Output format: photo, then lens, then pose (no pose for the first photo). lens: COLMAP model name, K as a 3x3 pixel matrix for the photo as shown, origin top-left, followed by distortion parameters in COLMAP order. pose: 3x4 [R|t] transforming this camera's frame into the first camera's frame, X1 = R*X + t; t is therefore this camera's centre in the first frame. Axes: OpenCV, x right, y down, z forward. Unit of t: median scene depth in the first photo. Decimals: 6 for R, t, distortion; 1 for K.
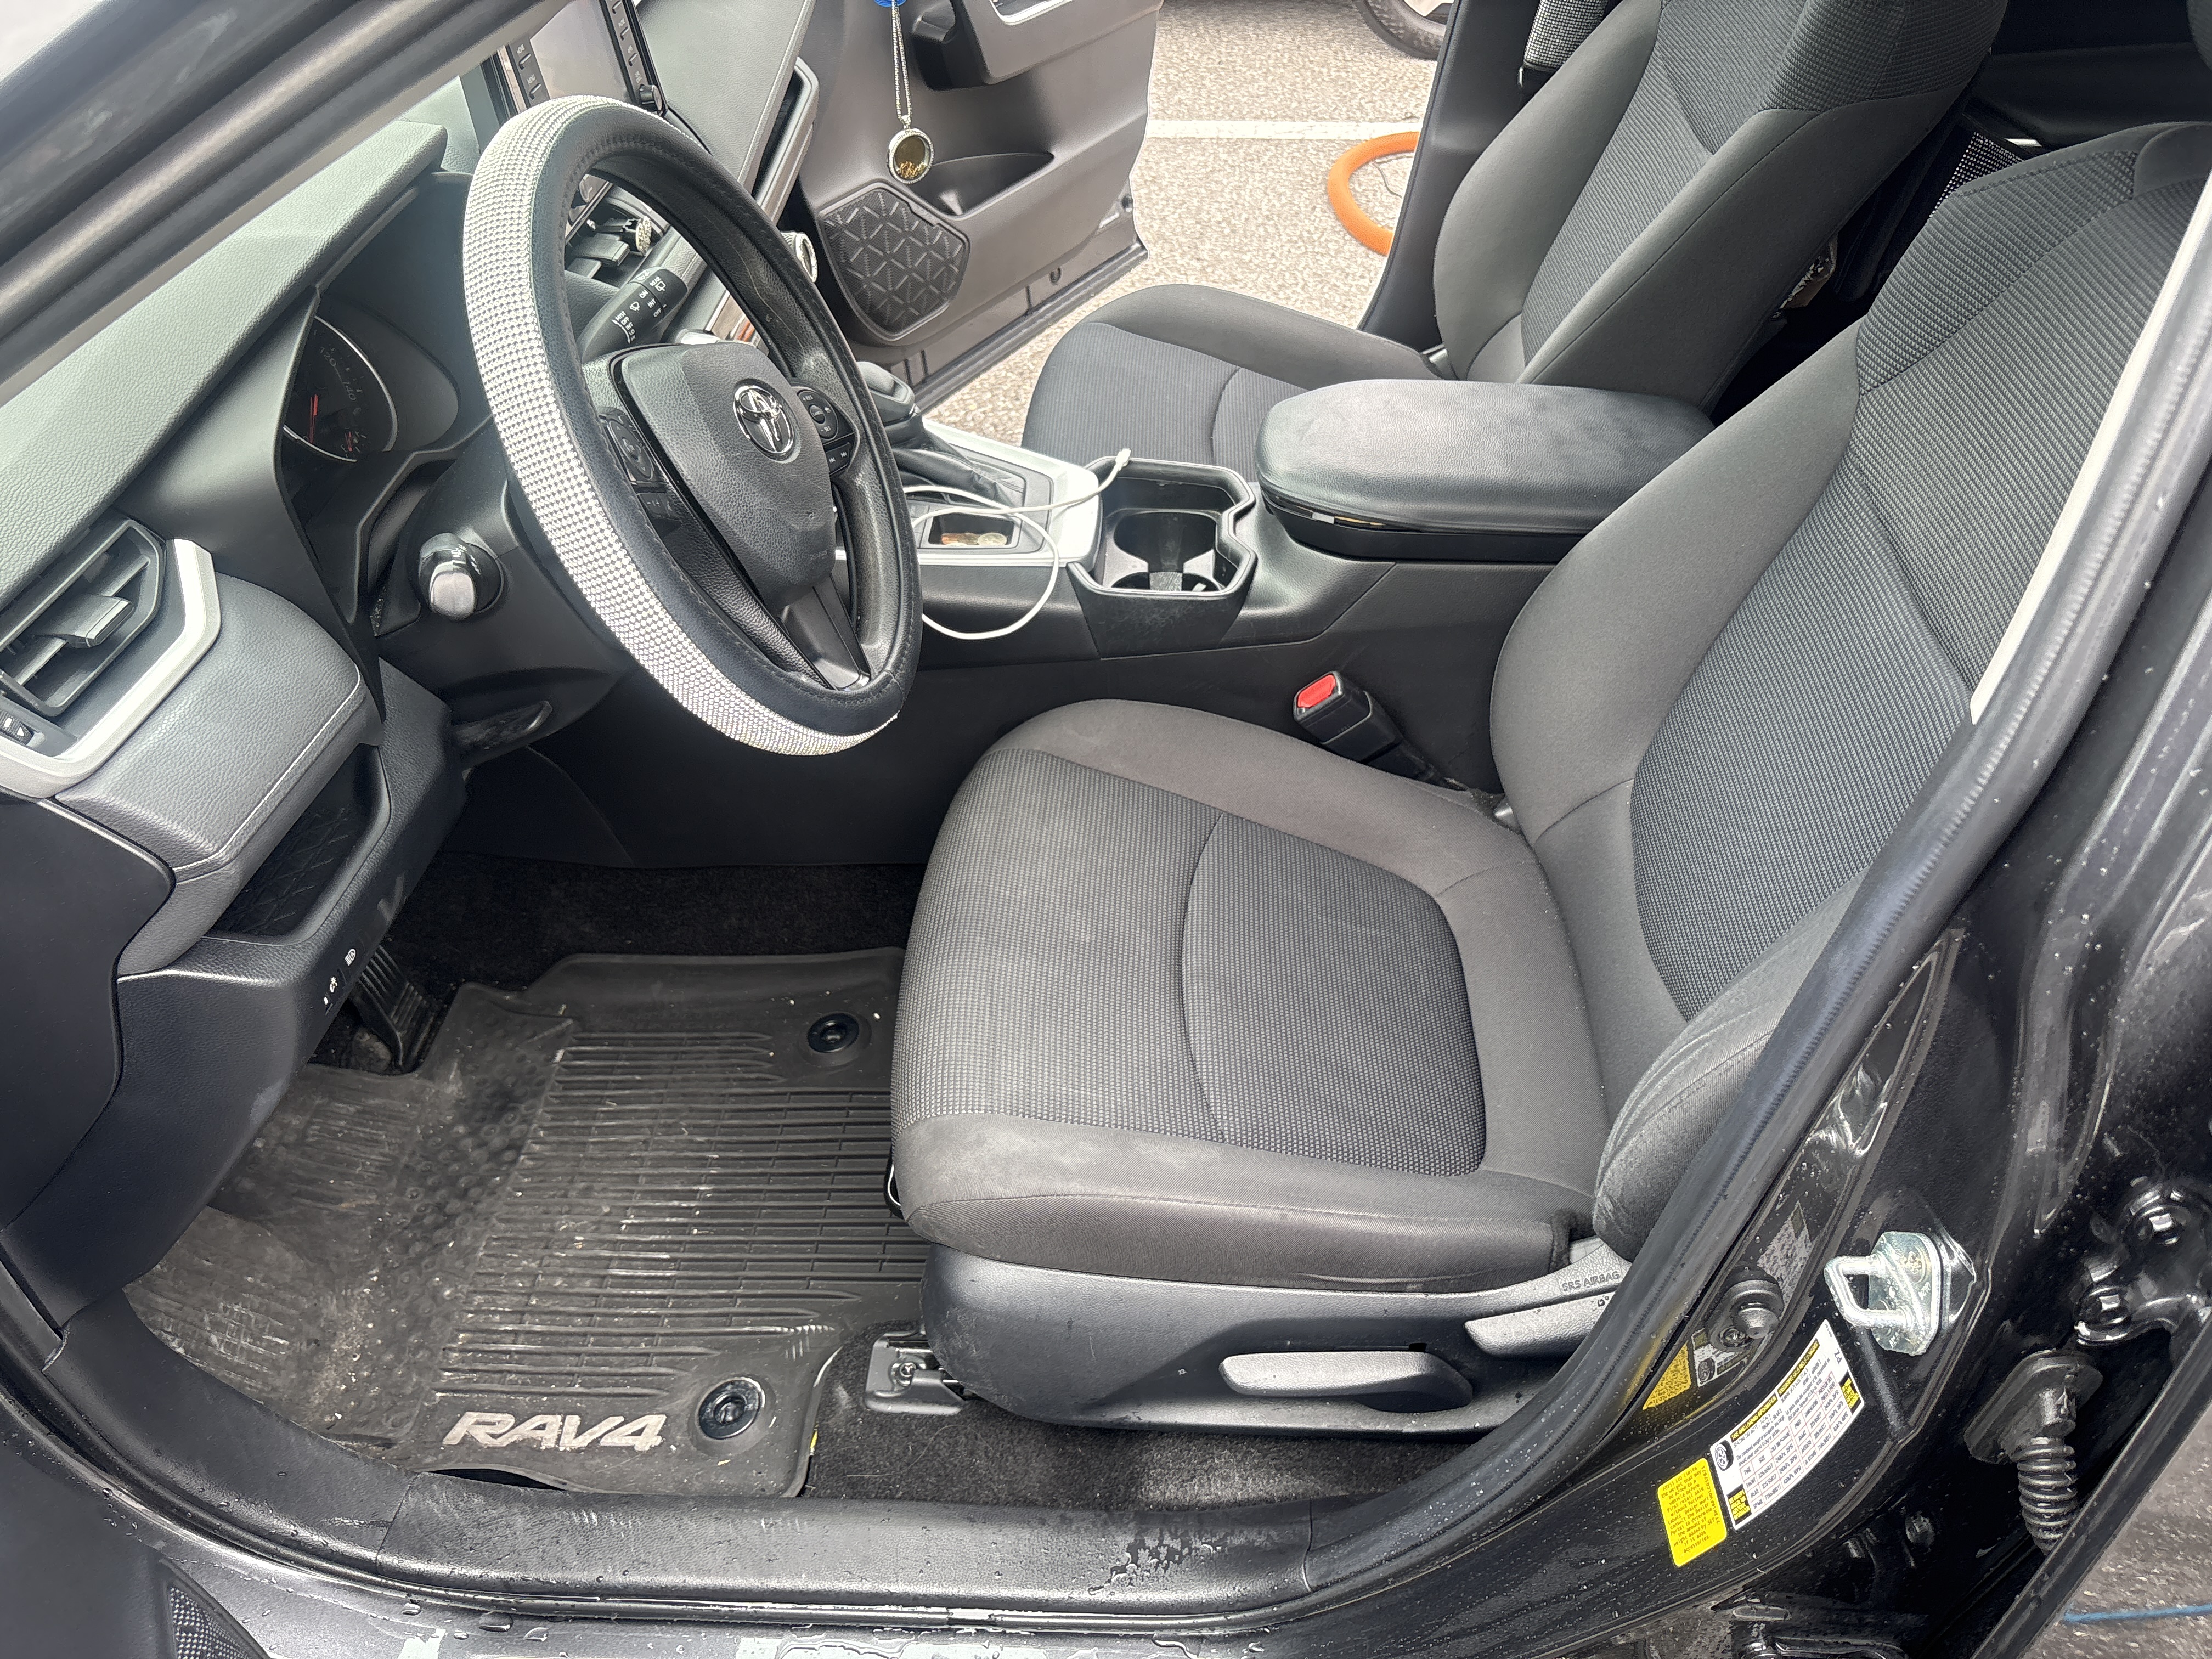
lens RADIAL K [[1661.4, 0, 1109.8], [0, 1661.4, 828.4], [0, 0, 1]] dist [0.003066, 0.009493]
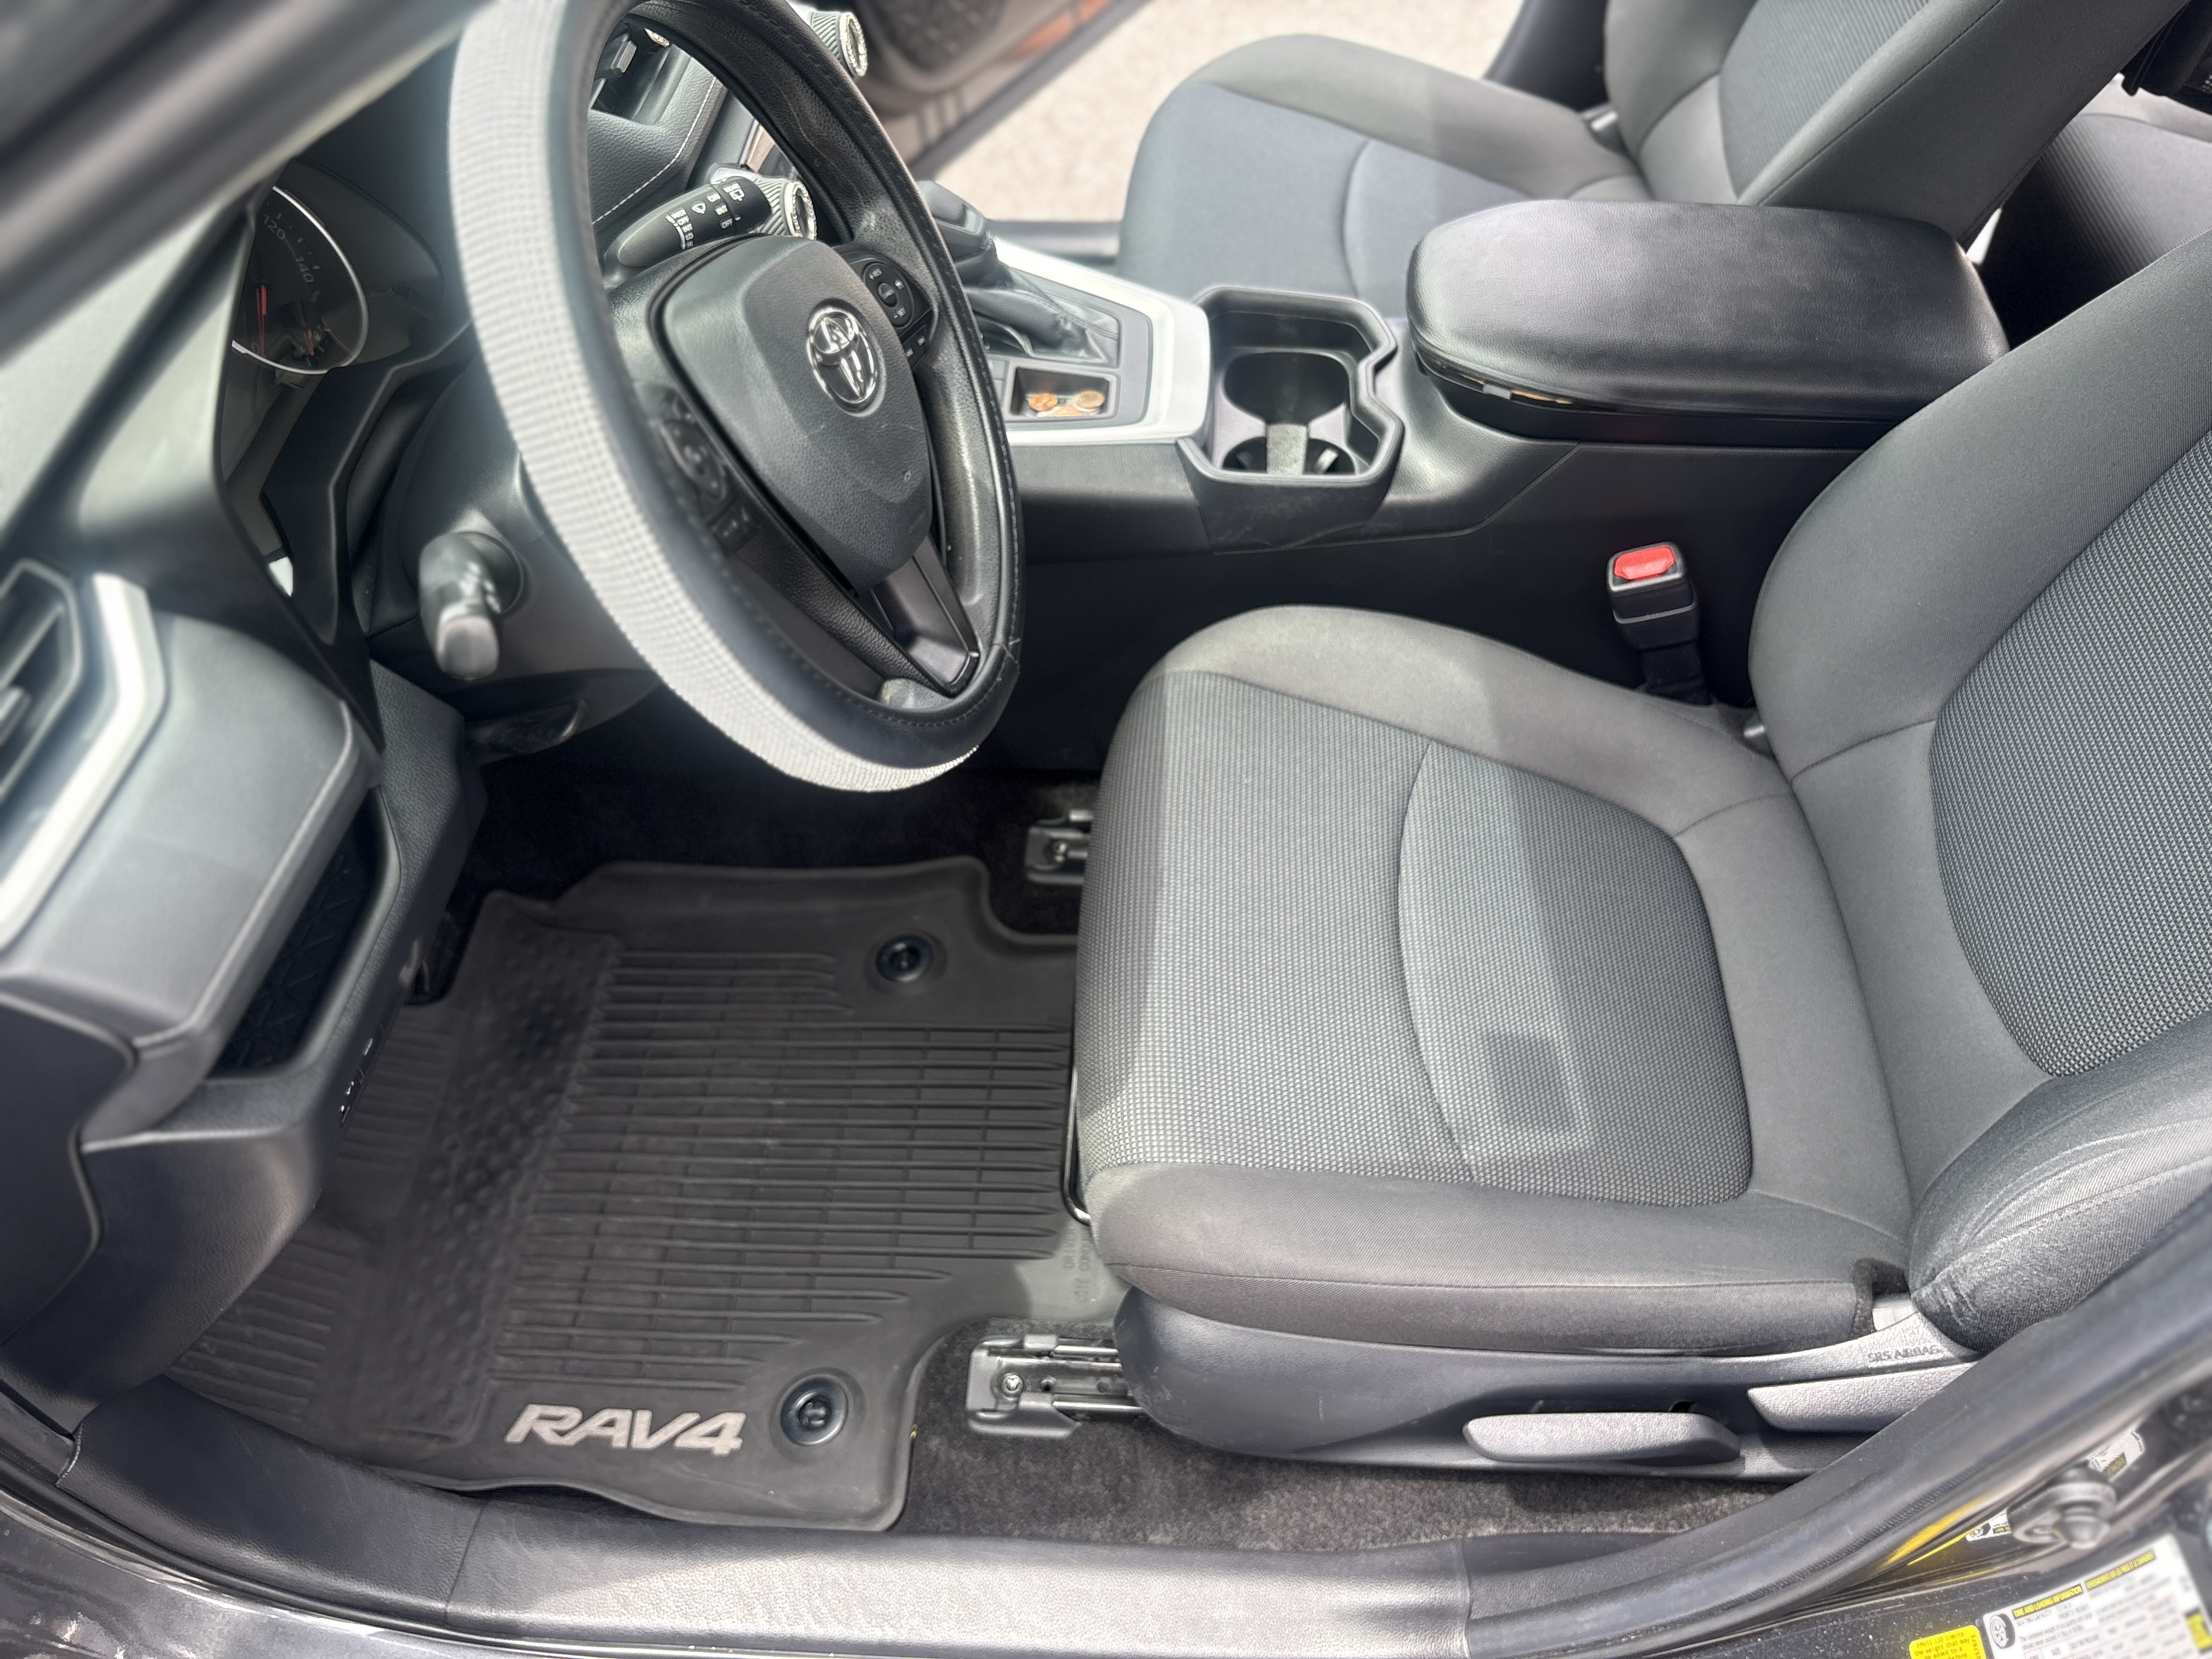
lens RADIAL K [[1698.8, 0, 1103.8], [0, 1698.8, 840.2], [0, 0, 1]] dist [0.010413, -0.011235]
pose [[0.999888, 0.000489, -0.014963, -0.055087], [0.002141, 0.984520, 0.175256, -0.121555], [0.014817, -0.175269, 0.984409, 0.135048]]
